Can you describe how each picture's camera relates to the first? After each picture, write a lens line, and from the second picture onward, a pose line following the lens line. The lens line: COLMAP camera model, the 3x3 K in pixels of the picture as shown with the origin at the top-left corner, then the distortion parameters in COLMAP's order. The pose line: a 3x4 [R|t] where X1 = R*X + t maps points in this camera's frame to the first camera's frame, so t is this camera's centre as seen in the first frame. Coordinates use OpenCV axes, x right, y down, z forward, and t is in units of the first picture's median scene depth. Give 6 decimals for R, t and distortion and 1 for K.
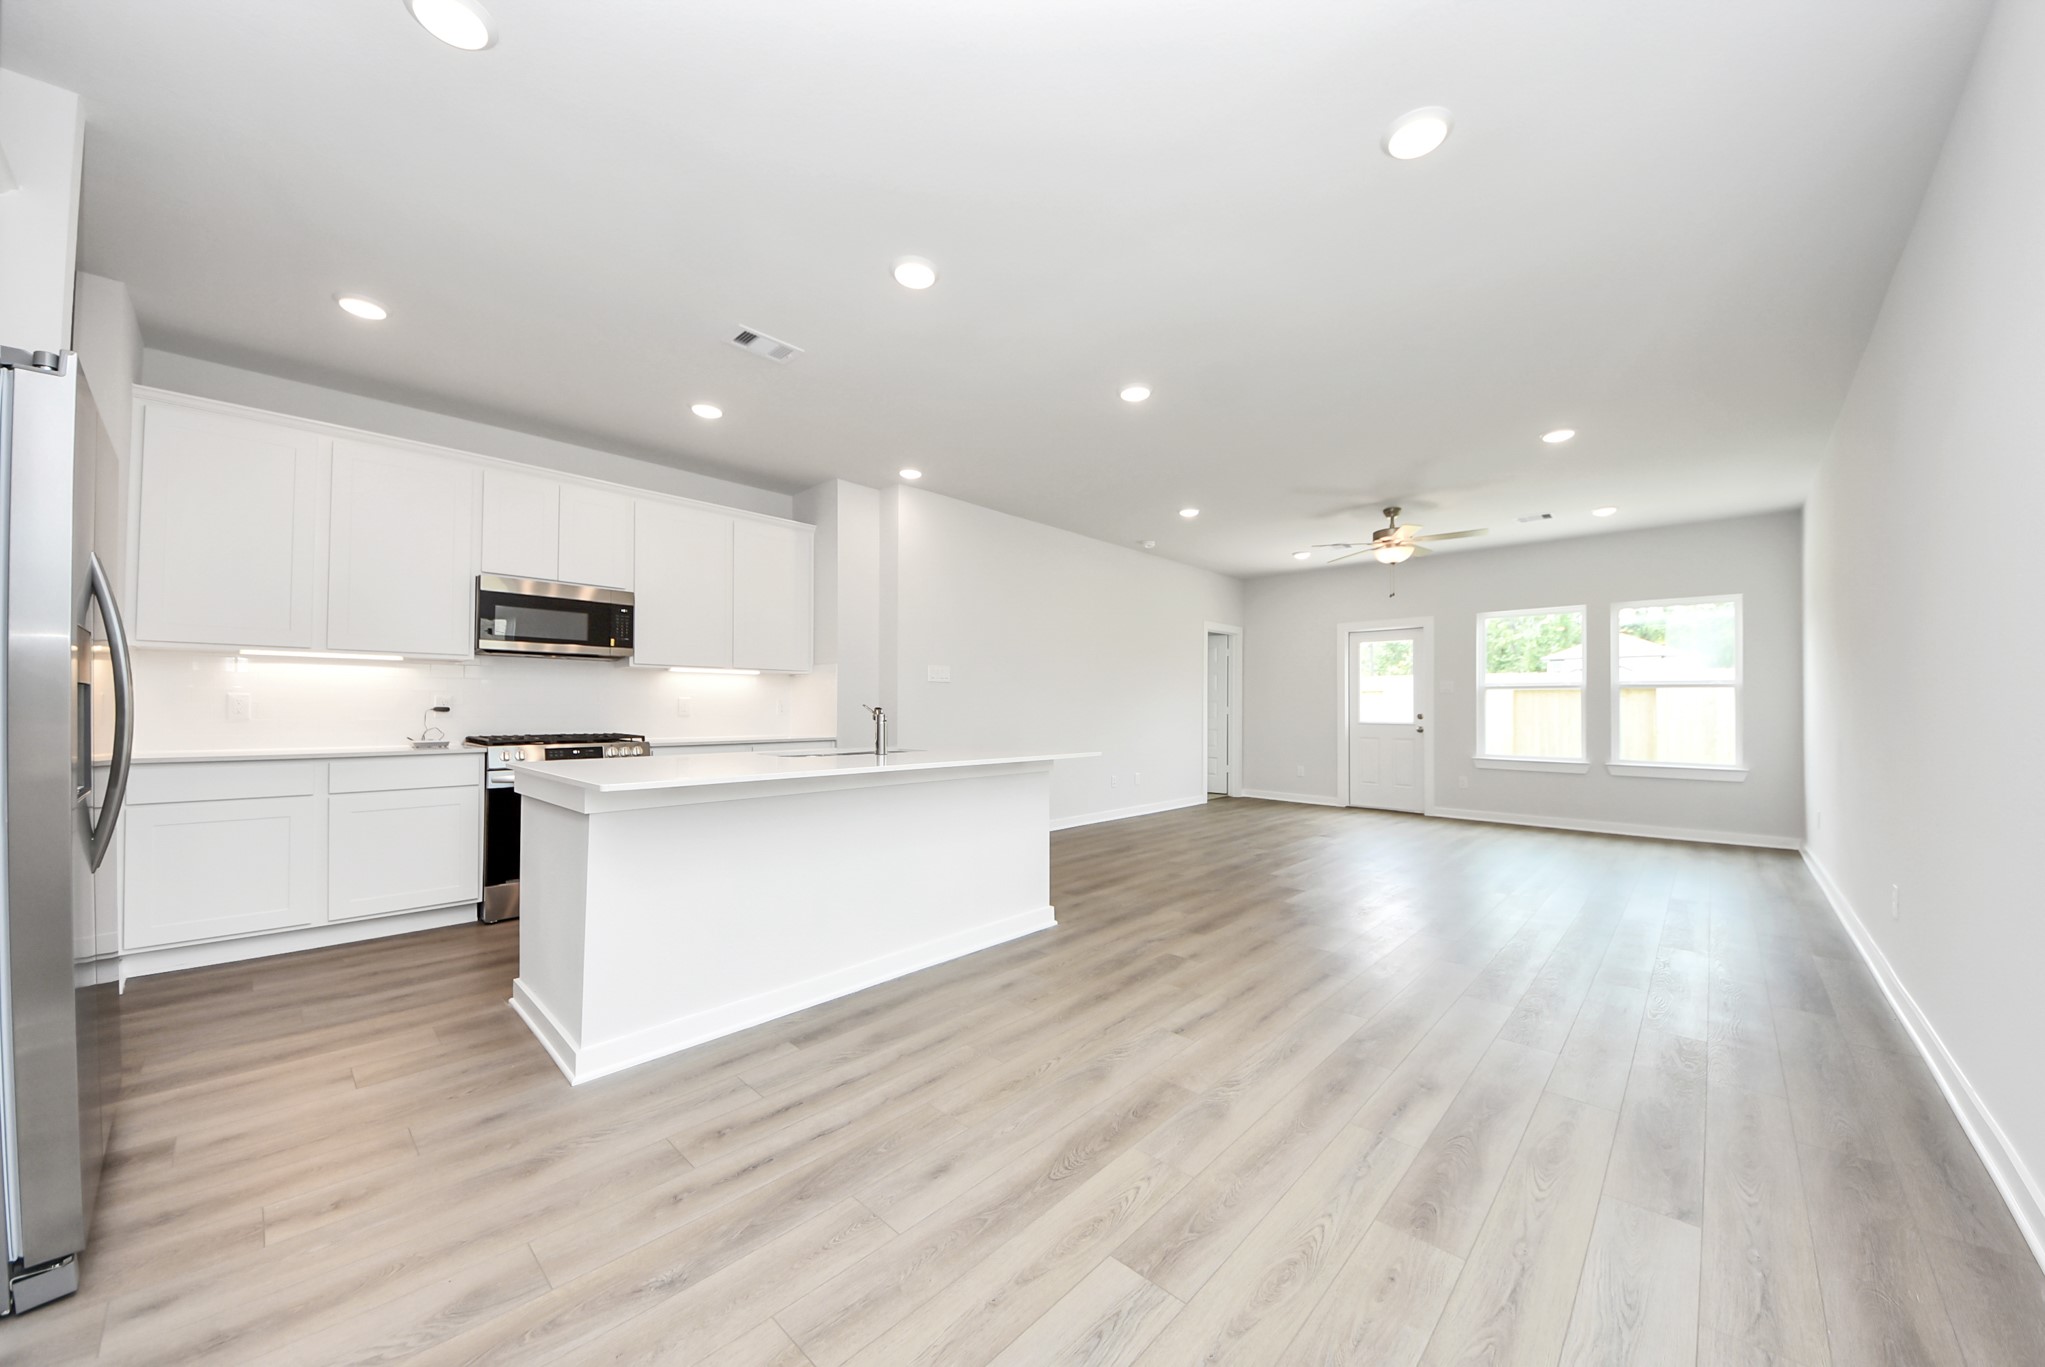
lens RADIAL K [[711.2, 0, 1040.4], [0, 711.2, 704.9], [0, 0, 1]] dist [0.035781, -0.017653]
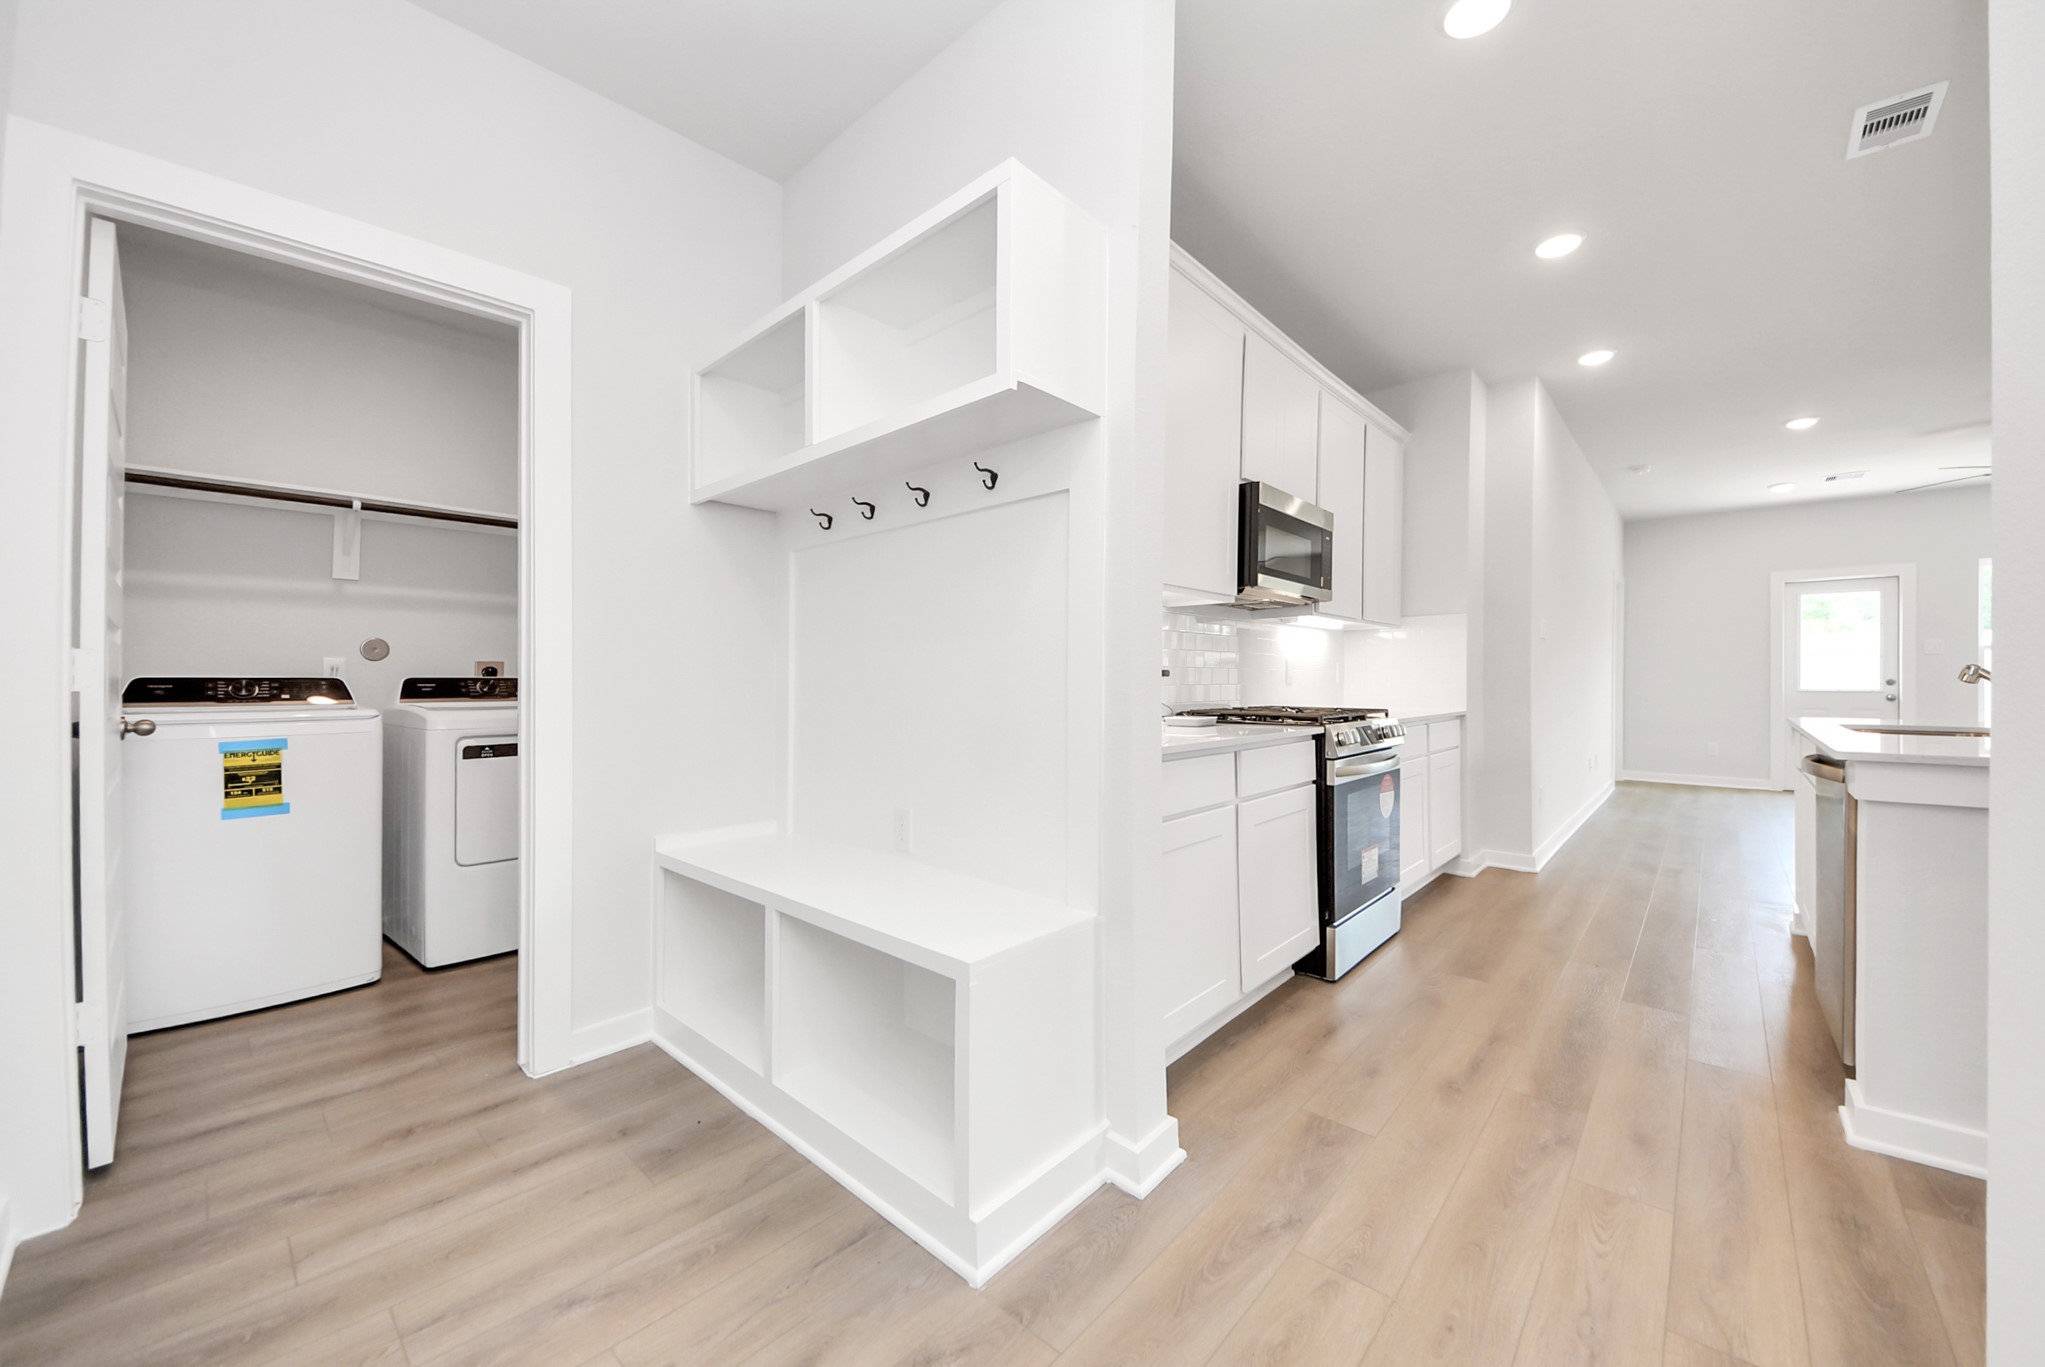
lens RADIAL K [[765.2, 0, 1038.8], [0, 765.2, 676.3], [0, 0, 1]] dist [0.000985, -0.011451]
pose [[0.999925, -0.003952, 0.011616, -0.896249], [0.003936, 0.999991, 0.001465, 0.007287], [-0.011622, -0.001419, 0.999931, 0.240179]]
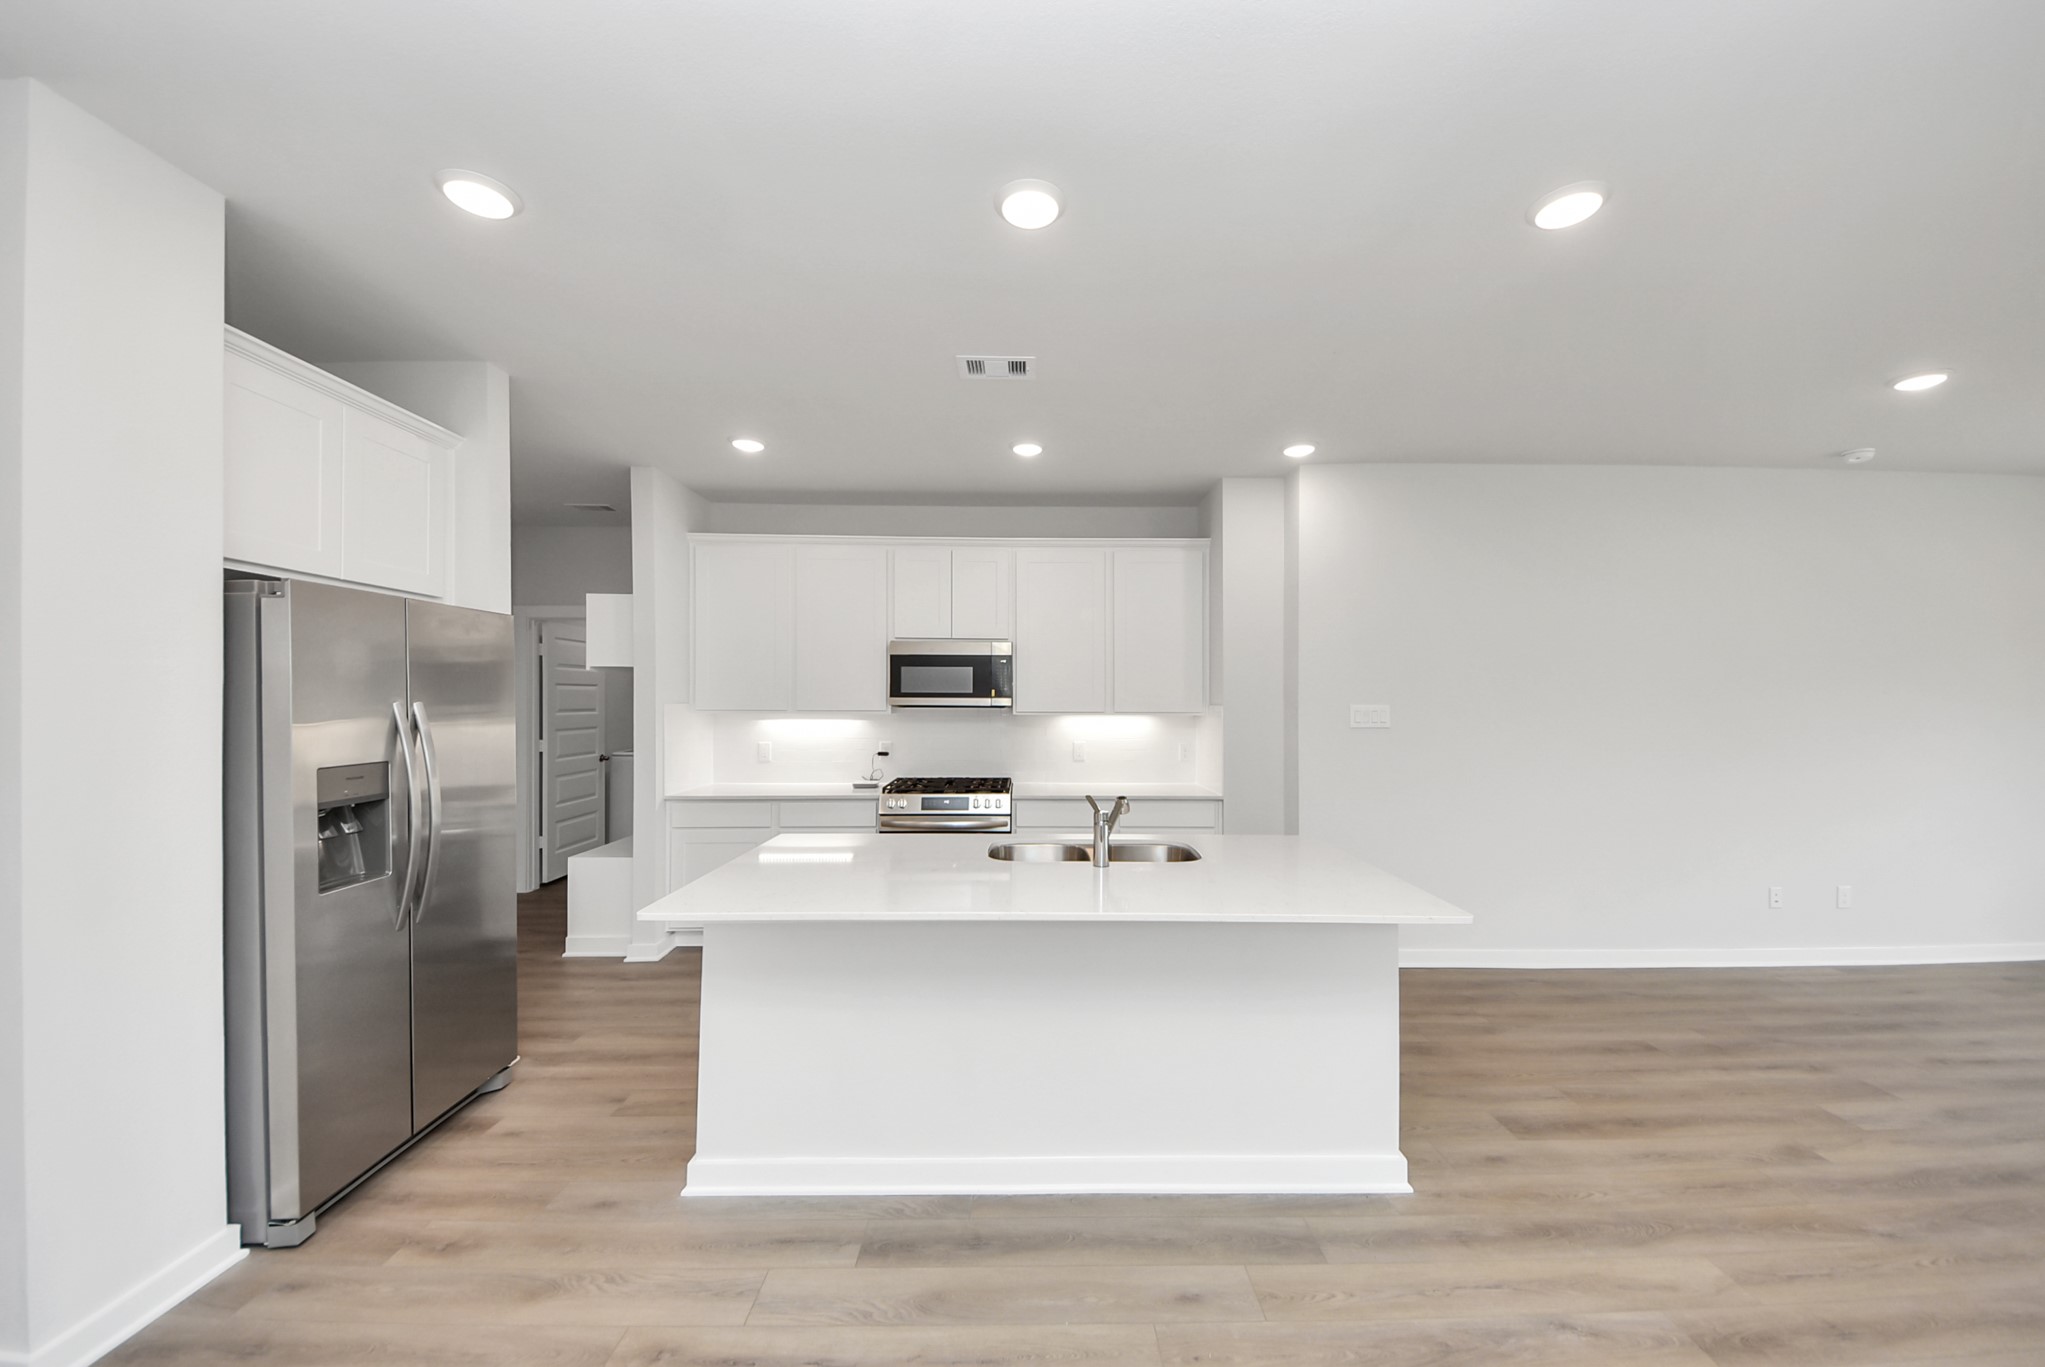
lens RADIAL K [[751.4, 0, 1040.3], [0, 751.4, 693.8], [0, 0, 1]] dist [0.005972, -0.009671]
pose [[0.689502, -0.008401, -0.724235, 0.227045], [0.002804, 0.999956, -0.008930, -0.078111], [0.724278, 0.004126, 0.689496, 0.320638]]
